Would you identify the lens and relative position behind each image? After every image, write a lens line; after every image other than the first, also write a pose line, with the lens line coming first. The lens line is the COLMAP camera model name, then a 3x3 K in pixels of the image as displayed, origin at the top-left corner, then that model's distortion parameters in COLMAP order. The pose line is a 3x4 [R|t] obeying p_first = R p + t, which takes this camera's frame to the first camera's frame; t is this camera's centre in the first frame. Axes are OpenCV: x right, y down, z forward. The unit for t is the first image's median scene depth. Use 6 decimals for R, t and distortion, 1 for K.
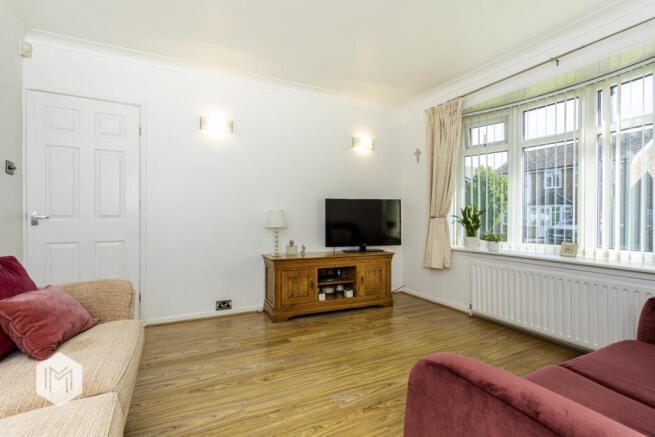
lens RADIAL K [[315.5, 0, 327.5], [0, 315.5, 218.5], [0, 0, 1]] dist [-0.033326, 0.000126]
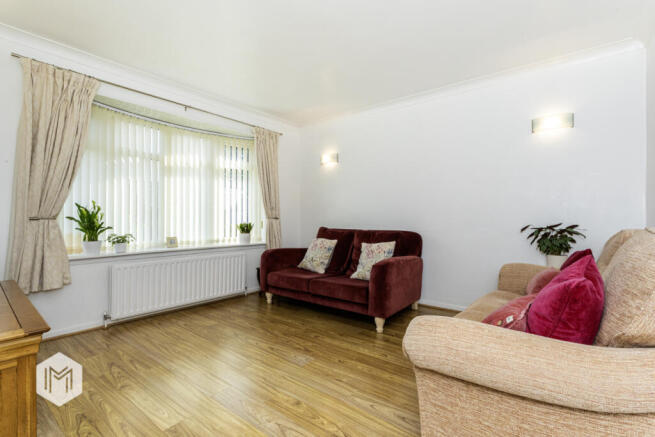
lens RADIAL K [[308.2, 0, 327.5], [0, 308.2, 218.5], [0, 0, 1]] dist [0.000607, 0.000290]
pose [[-0.423589, -0.006454, 0.905831, -0.775876], [-0.003492, 0.999979, 0.005492, -0.016498], [-0.905848, -0.000837, -0.423603, 0.970907]]
